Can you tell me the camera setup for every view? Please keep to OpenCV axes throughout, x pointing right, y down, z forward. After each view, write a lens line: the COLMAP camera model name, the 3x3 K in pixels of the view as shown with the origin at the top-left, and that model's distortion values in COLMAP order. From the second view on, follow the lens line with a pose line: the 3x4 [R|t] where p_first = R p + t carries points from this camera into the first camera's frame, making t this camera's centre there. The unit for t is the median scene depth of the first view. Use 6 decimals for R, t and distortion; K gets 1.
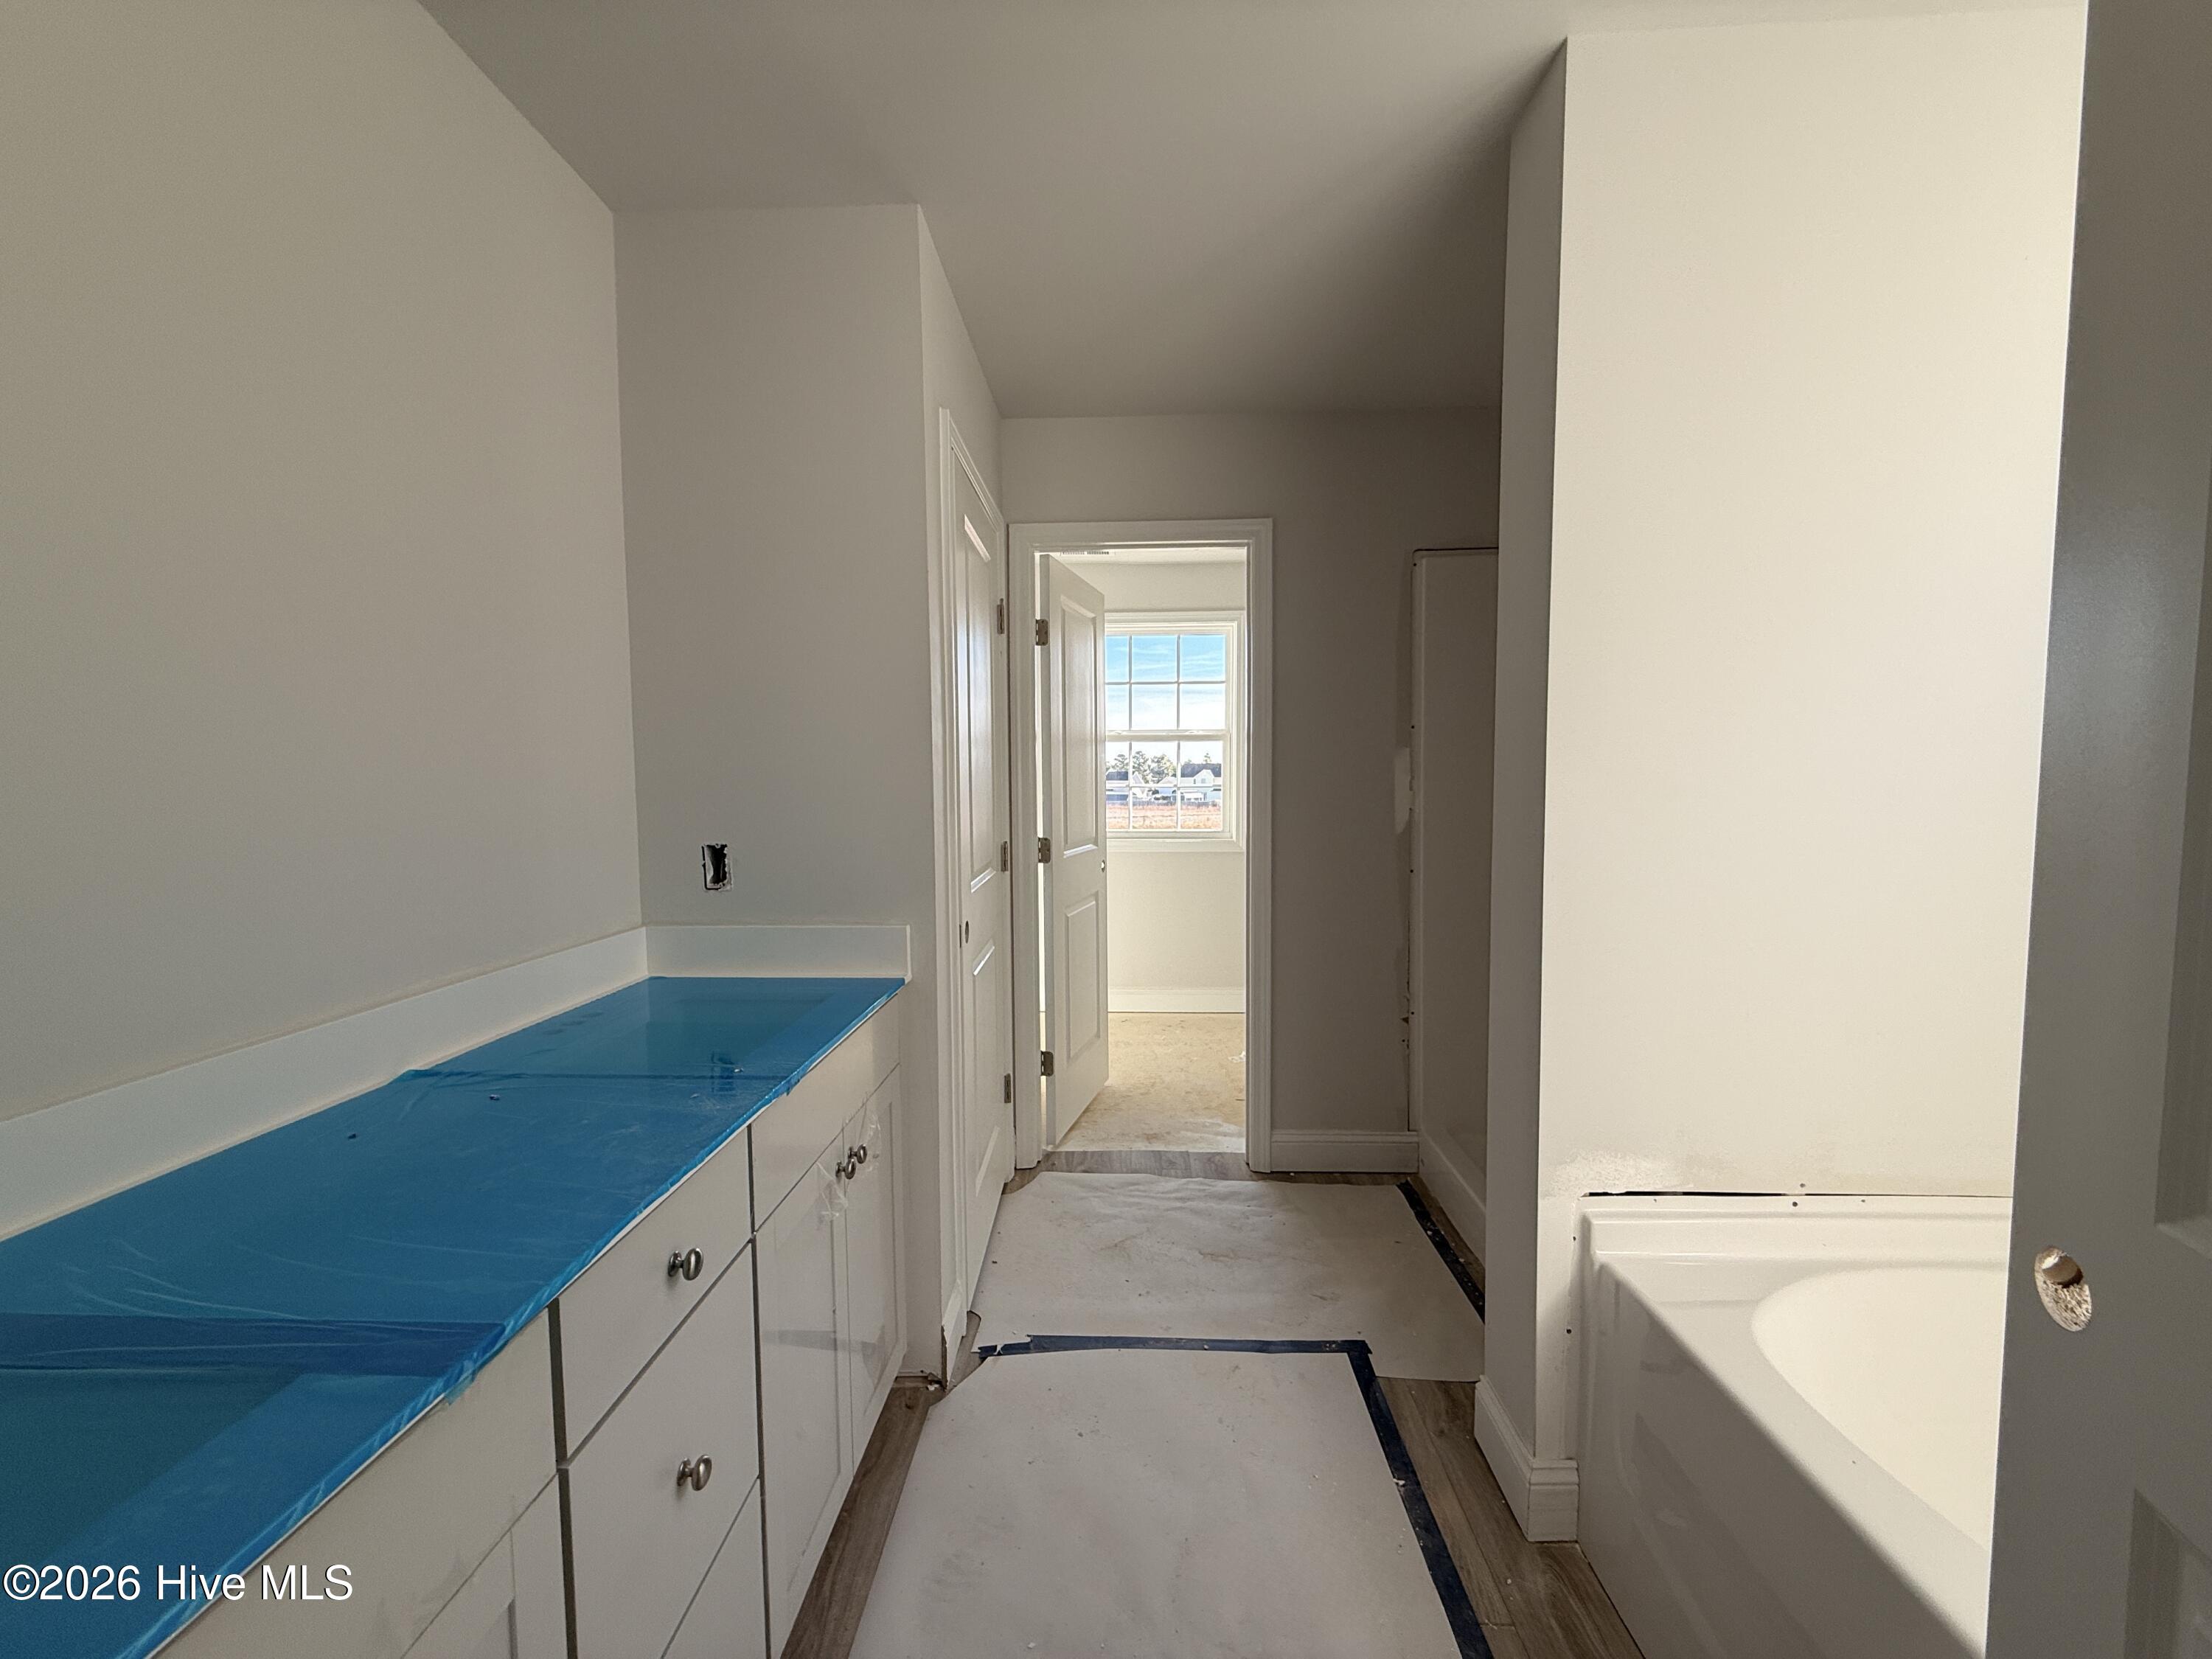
lens RADIAL K [[876.0, 0, 1106.0], [0, 876.0, 829.5], [0, 0, 1]] dist [-0.002667, -0.000239]
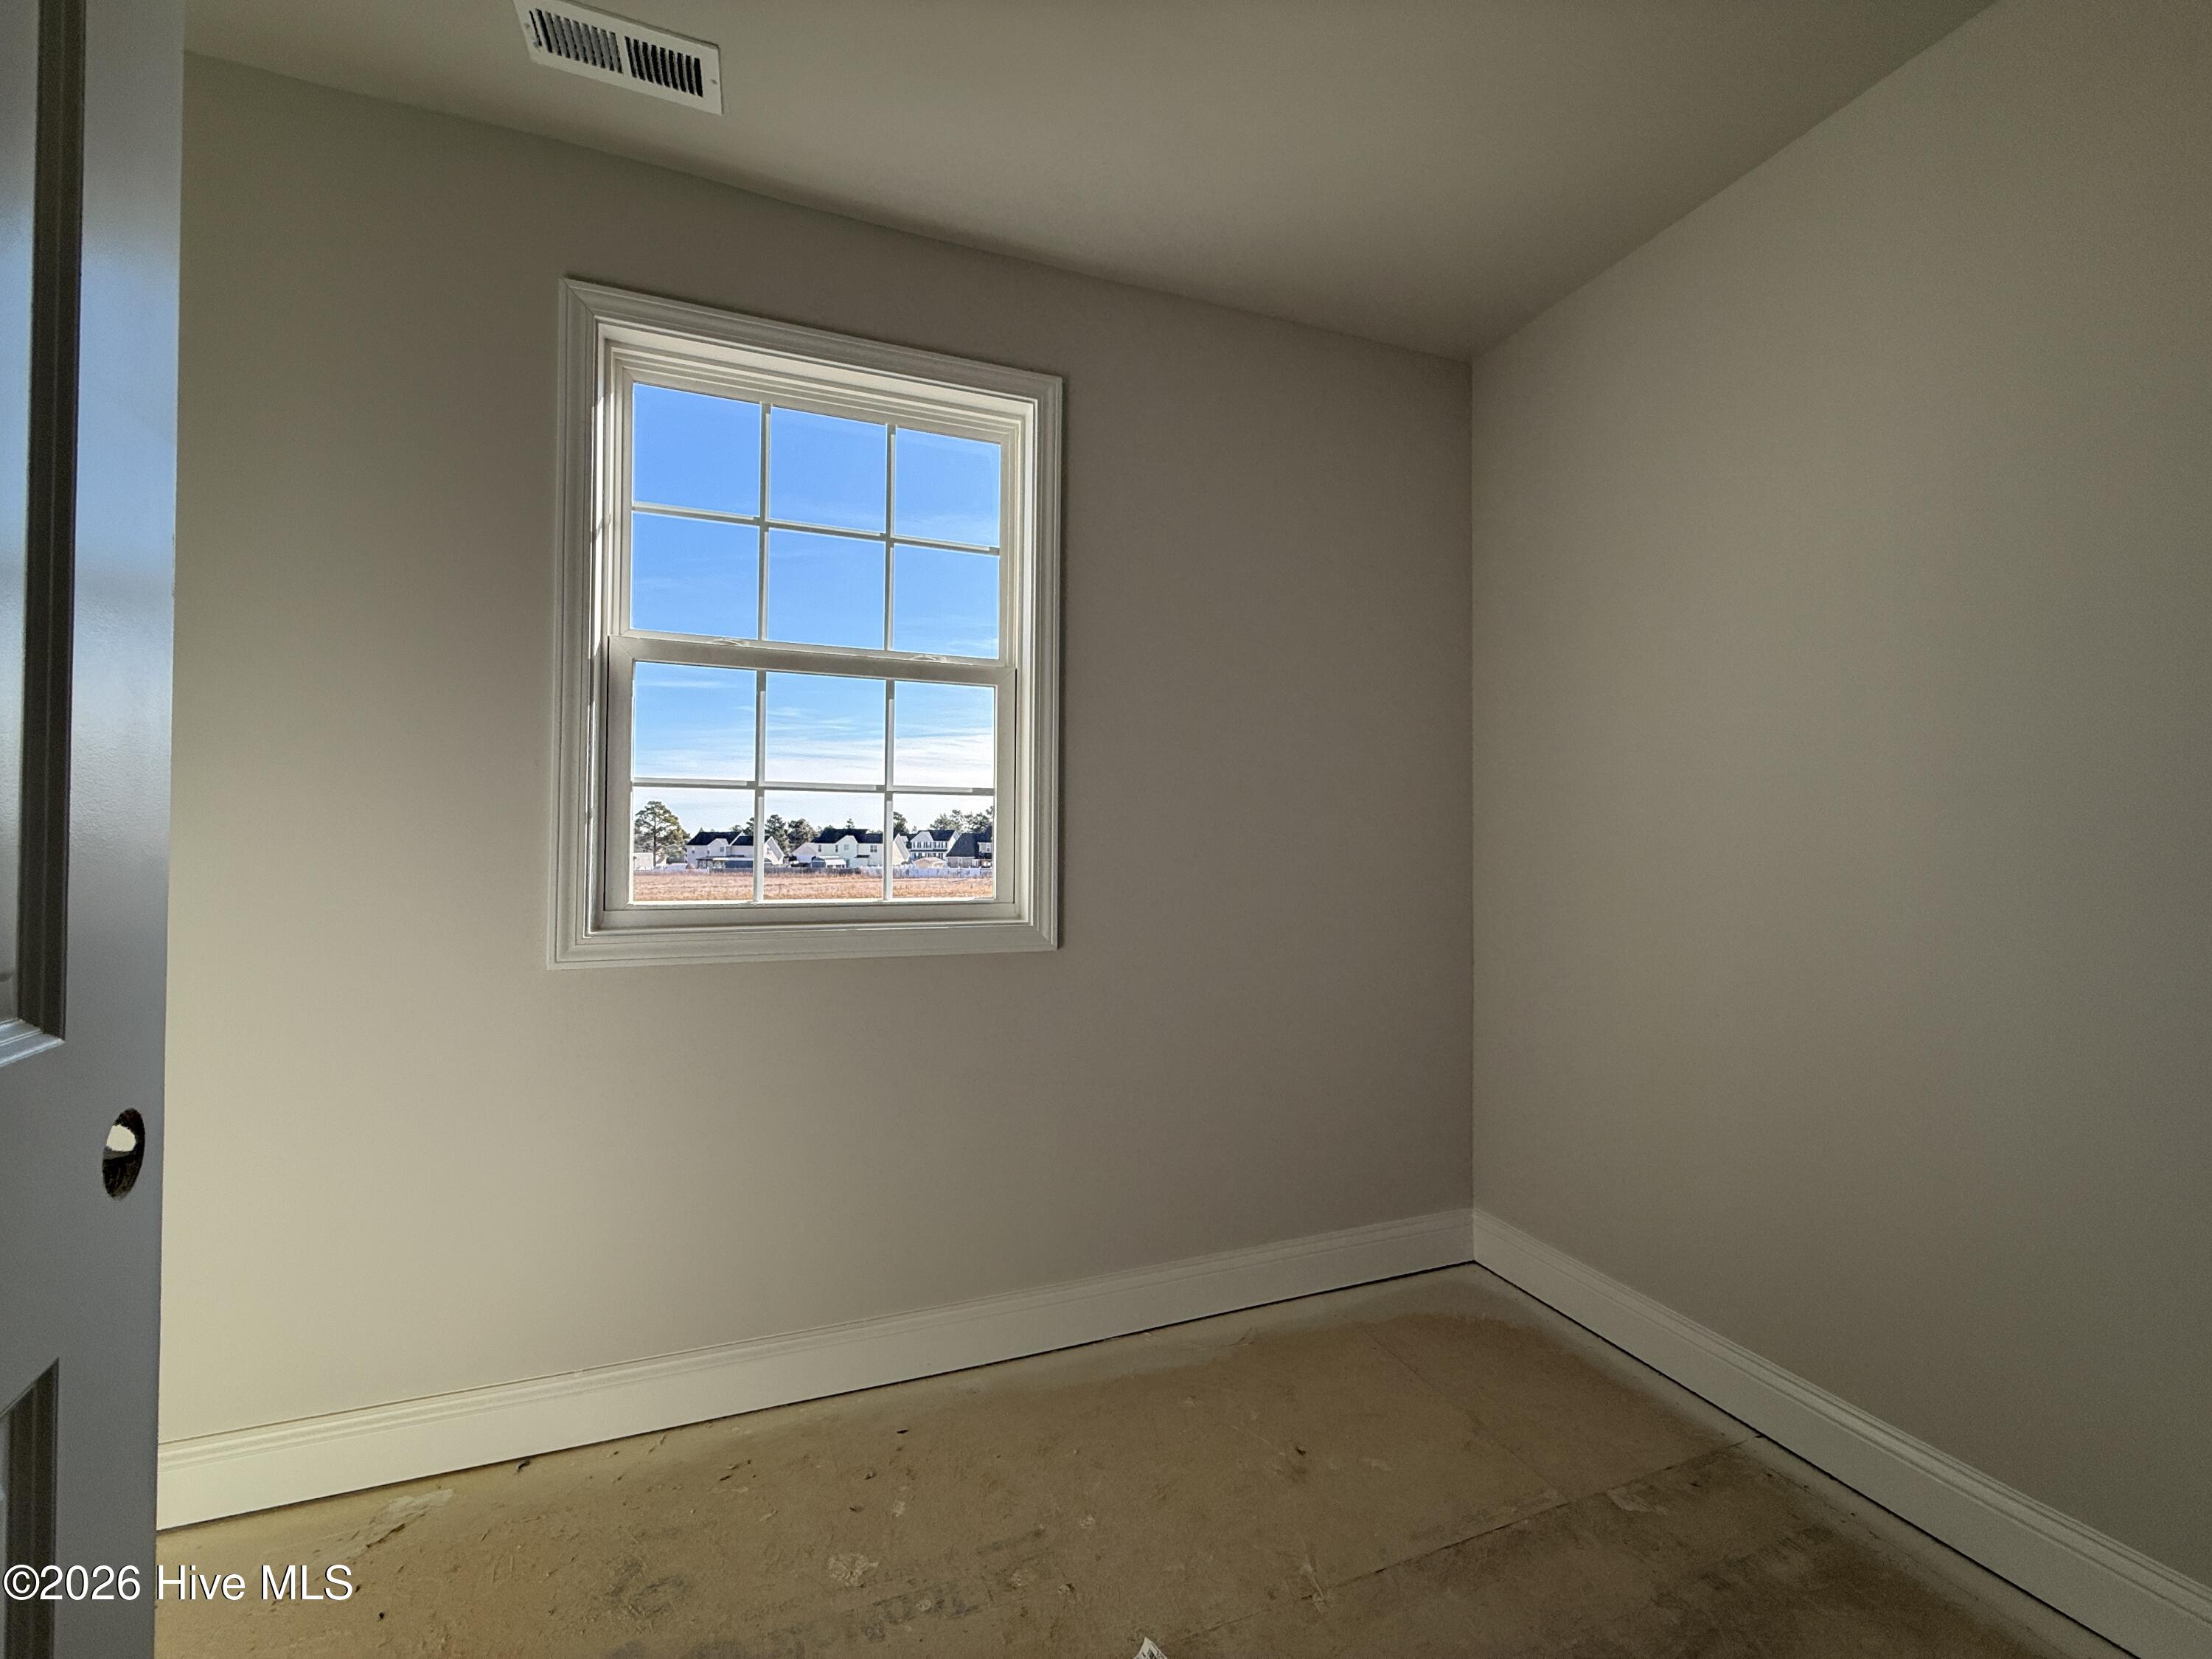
lens RADIAL K [[878.8, 0, 1096.5], [0, 878.8, 827.9], [0, 0, 1]] dist [-0.002056, -0.000112]
pose [[0.924638, 0.017223, 0.380458, 0.027429], [0.013065, 0.996954, -0.076885, -0.000681], [-0.380624, 0.076061, 0.921597, 0.882702]]
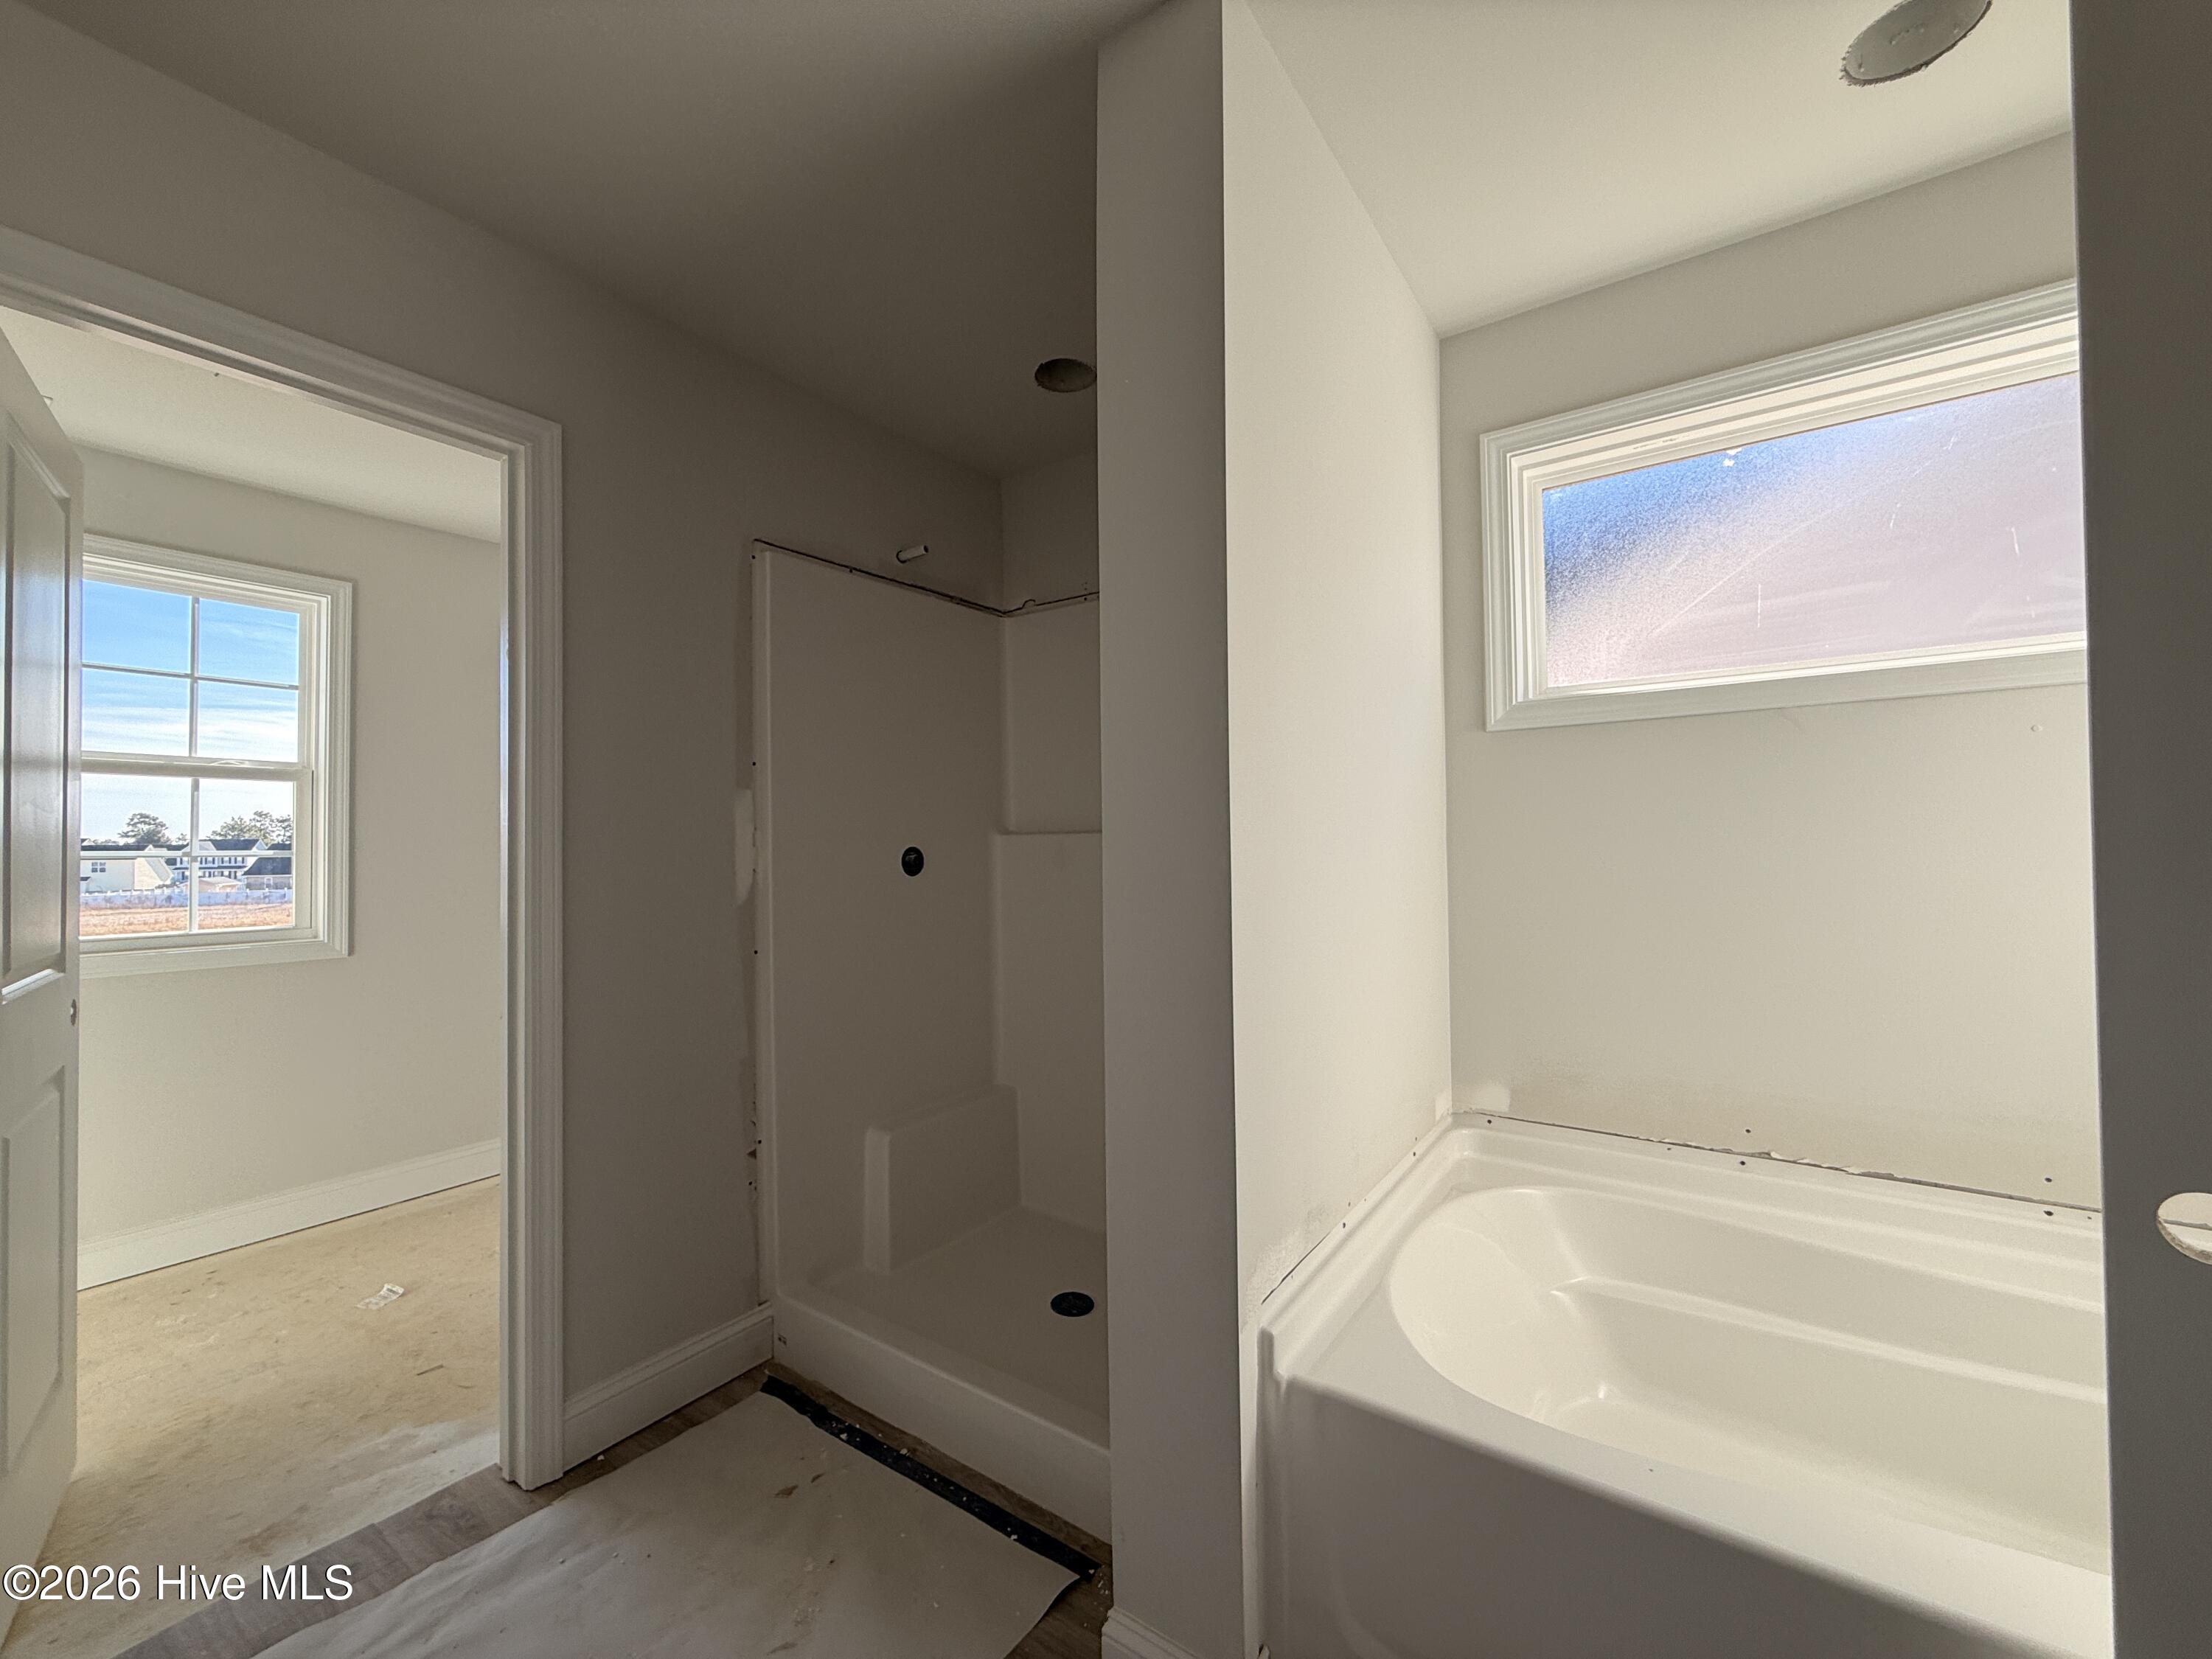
lens RADIAL K [[878.8, 0, 1096.5], [0, 878.8, 827.9], [0, 0, 1]] dist [-0.002056, -0.000112]
pose [[0.546335, 0.018419, 0.837364, -0.111434], [0.058655, 0.996462, -0.060188, 0.002983], [-0.835510, 0.081998, 0.543322, 0.285718]]
